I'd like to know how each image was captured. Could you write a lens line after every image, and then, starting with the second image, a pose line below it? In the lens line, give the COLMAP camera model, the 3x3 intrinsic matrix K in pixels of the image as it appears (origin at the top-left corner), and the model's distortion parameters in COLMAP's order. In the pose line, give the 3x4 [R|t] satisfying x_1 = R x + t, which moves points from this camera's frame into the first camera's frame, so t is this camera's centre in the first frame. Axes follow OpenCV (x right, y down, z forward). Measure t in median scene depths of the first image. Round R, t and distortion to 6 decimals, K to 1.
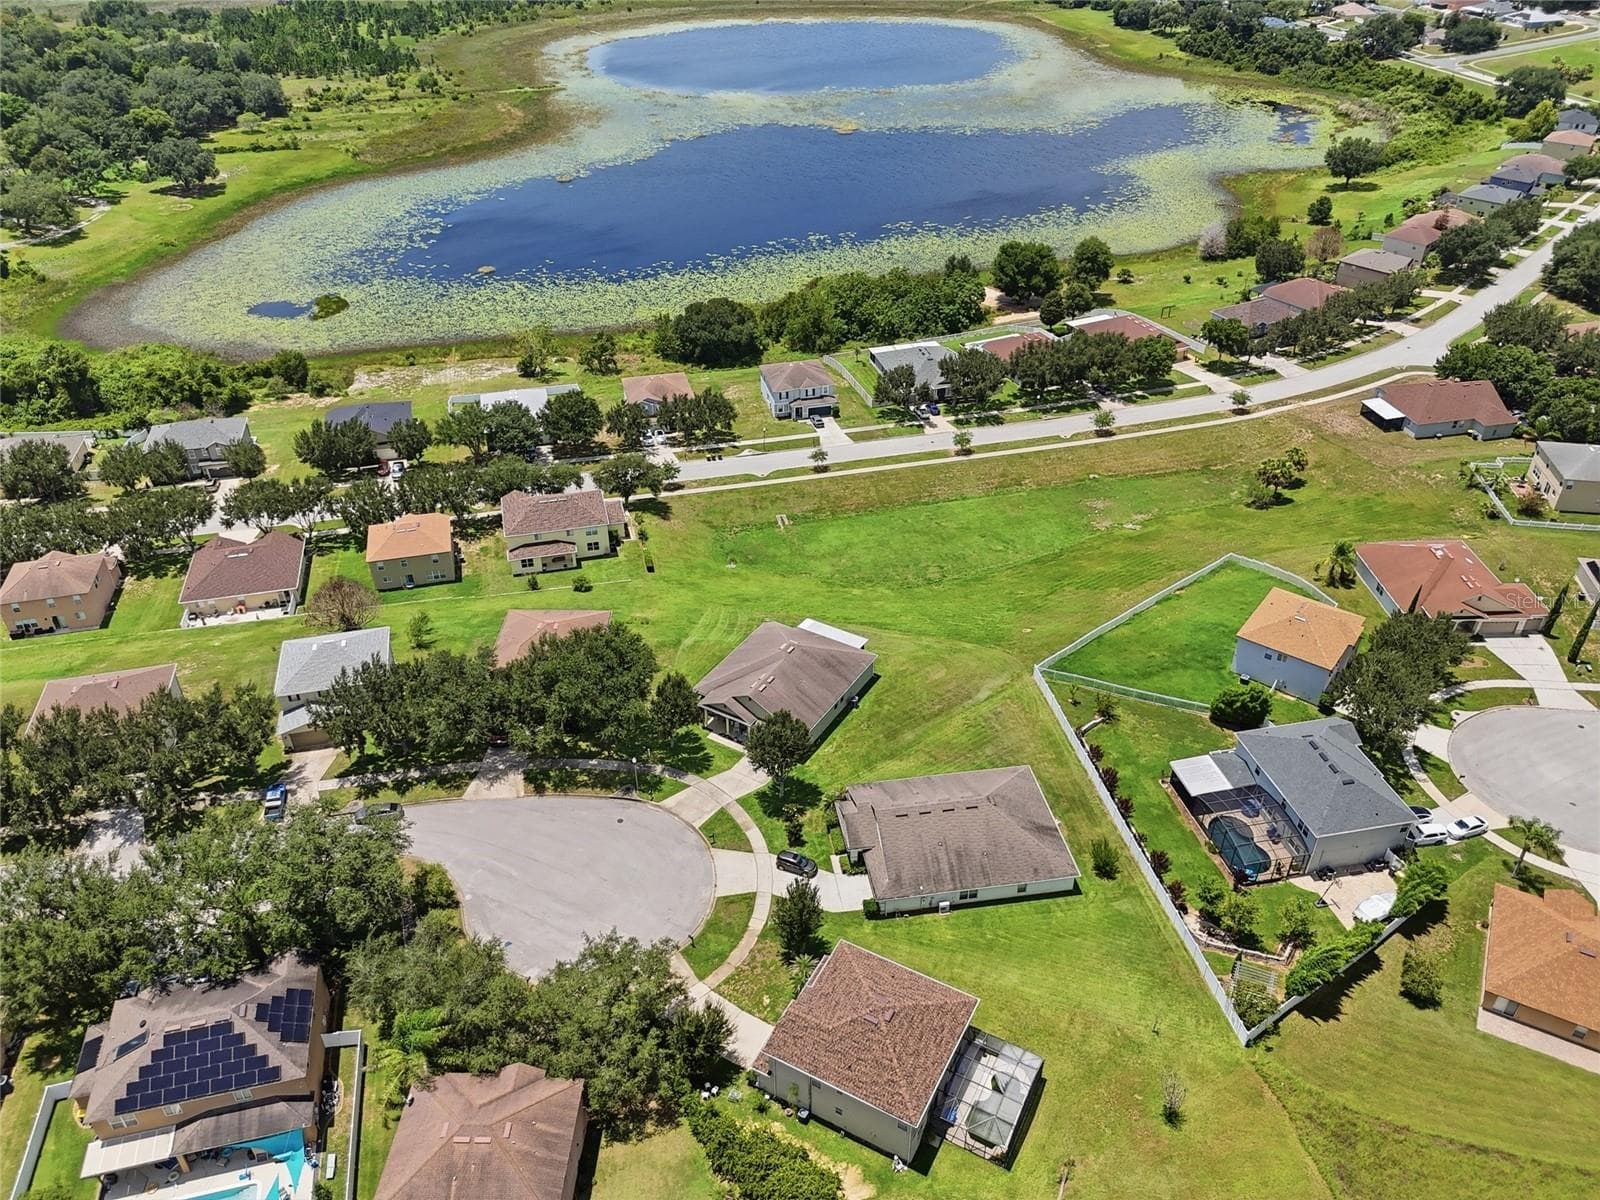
lens RADIAL K [[1180.9, 0, 801.2], [0, 1180.9, 599.9], [0, 0, 1]] dist [0.055078, -0.048563]
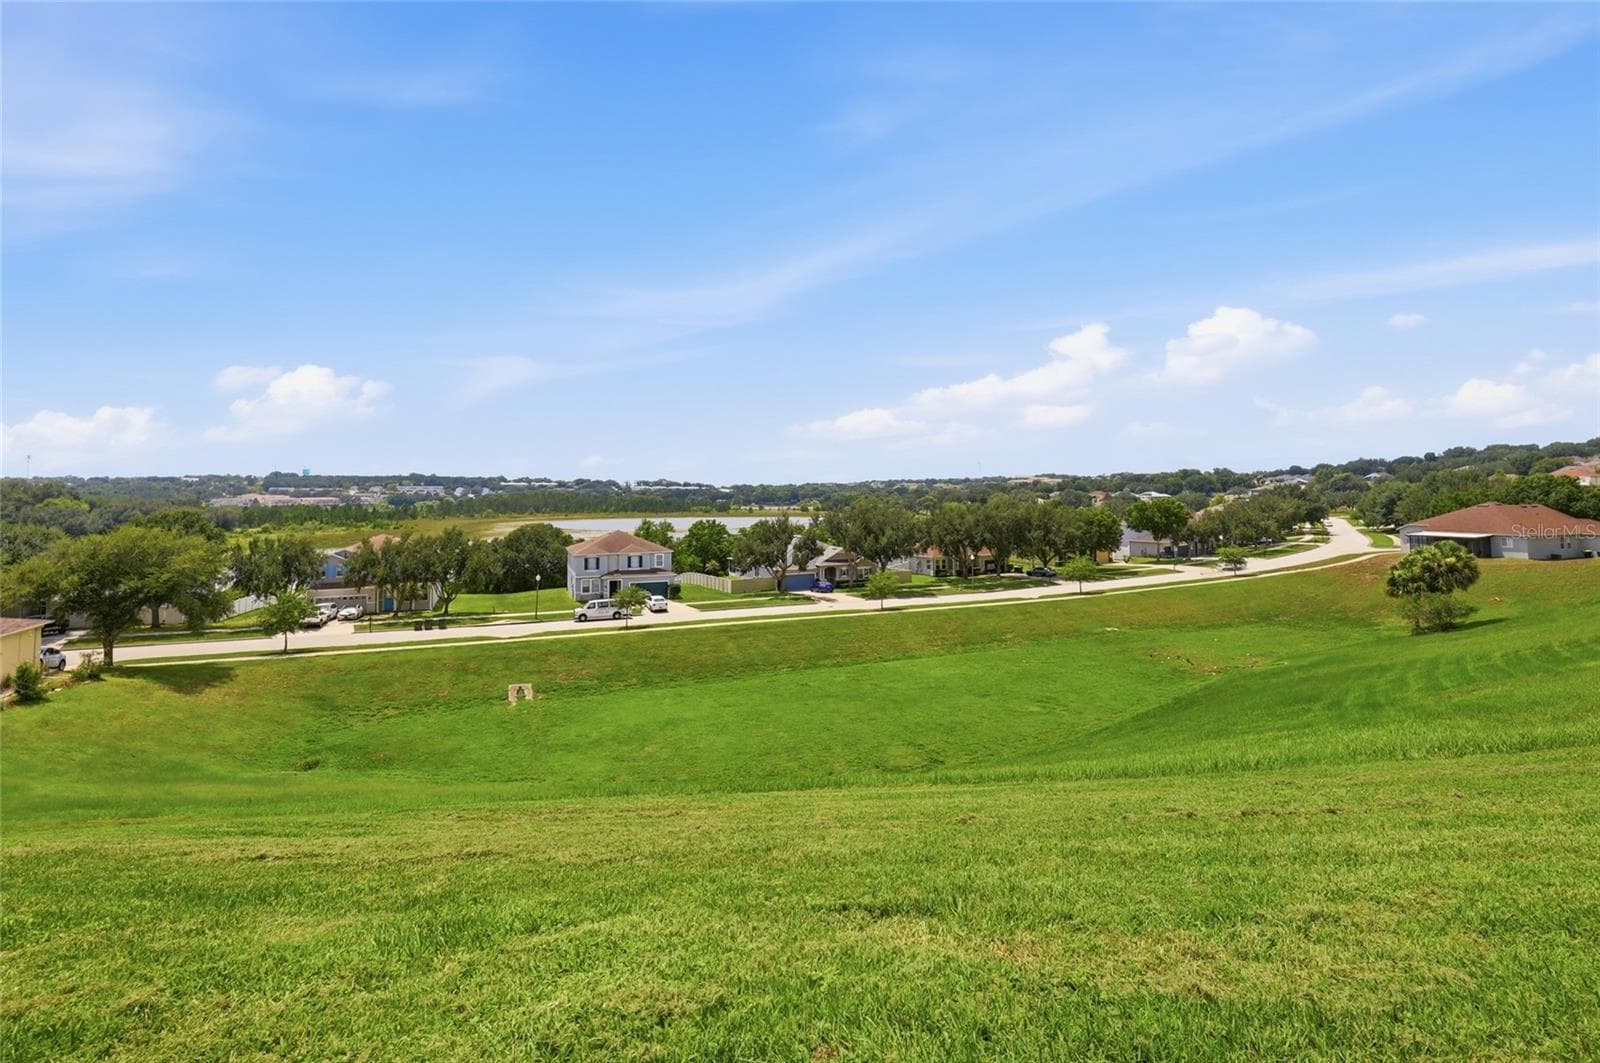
lens RADIAL K [[730.1, 0, 810.5], [0, 730.1, 448.3], [0, 0, 1]] dist [-0.004463, 0.000299]
pose [[0.988336, 0.008853, 0.152032, 0.045177], [0.086923, 0.786927, -0.610893, 0.032169], [-0.125046, 0.616983, 0.776978, 0.693646]]
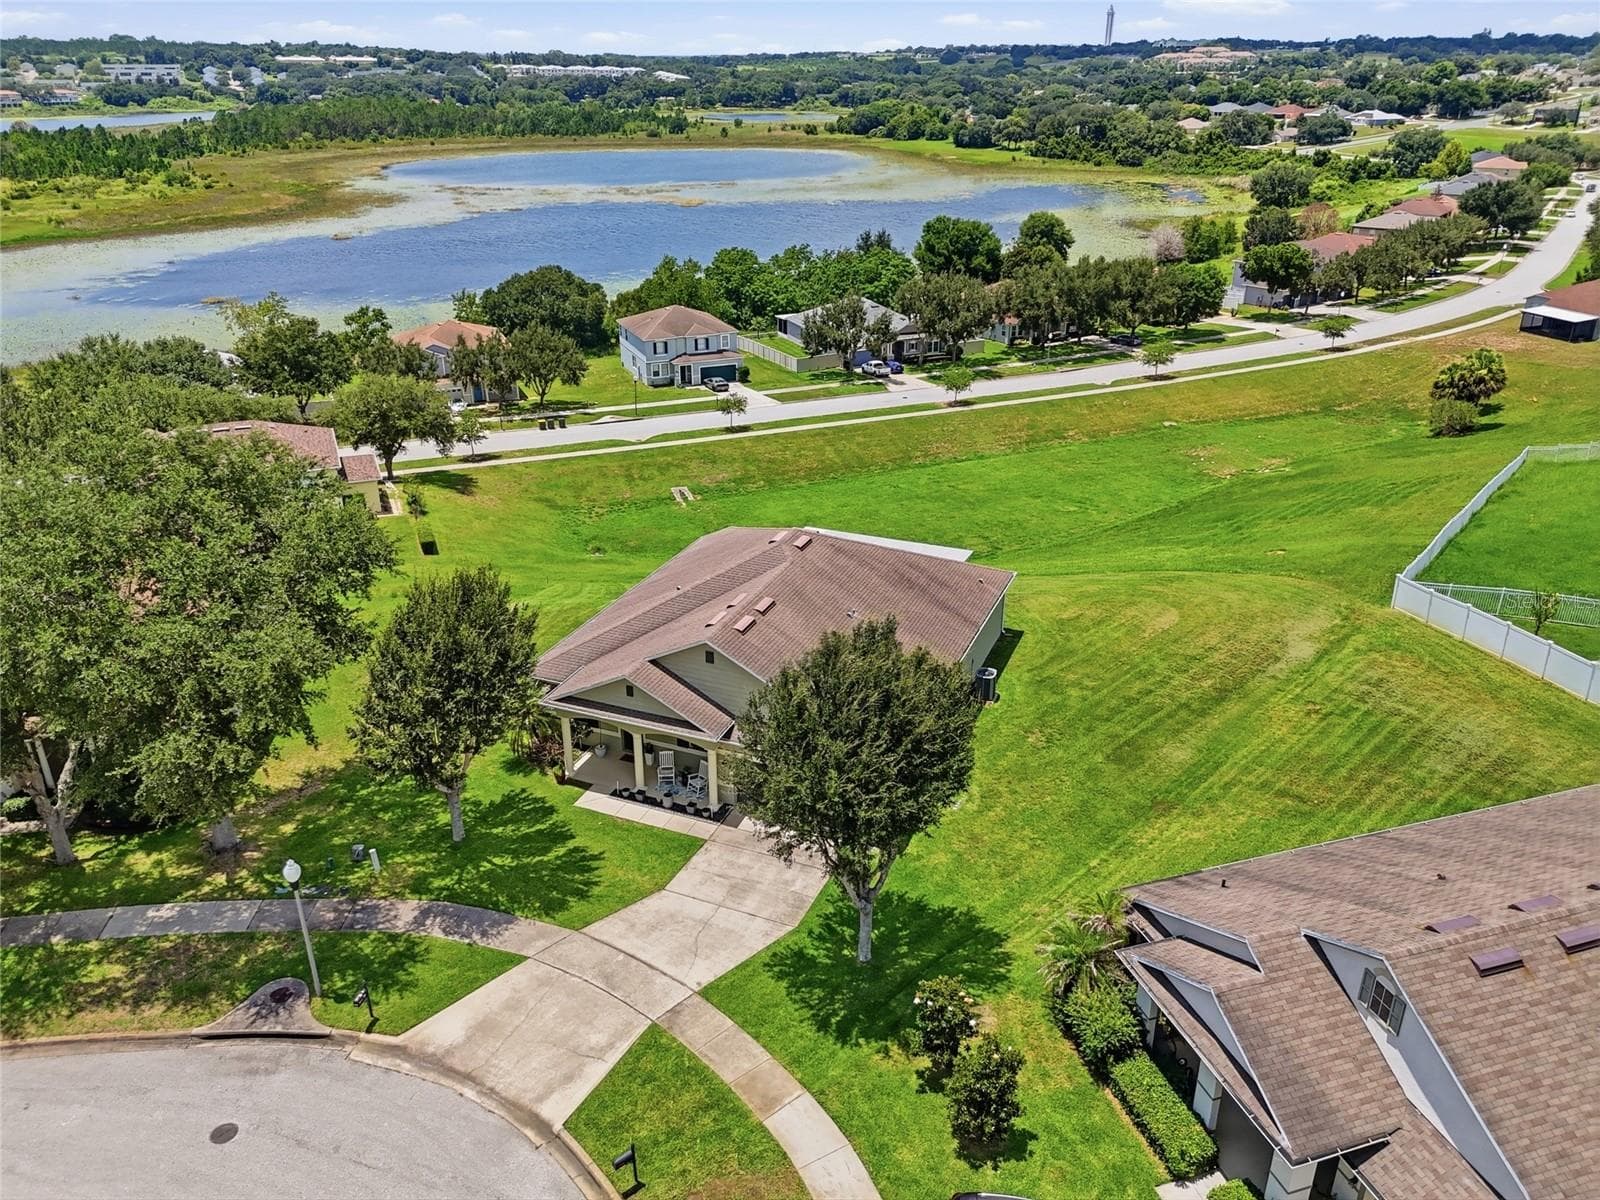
lens RADIAL K [[1180.9, 0, 803.0], [0, 1180.9, 603.4], [0, 0, 1]] dist [0.055078, -0.048563]
pose [[0.988383, -0.061883, 0.138818, -0.038616], [0.084881, 0.982396, -0.166415, 0.078045], [-0.126076, 0.176265, 0.976235, 0.432951]]
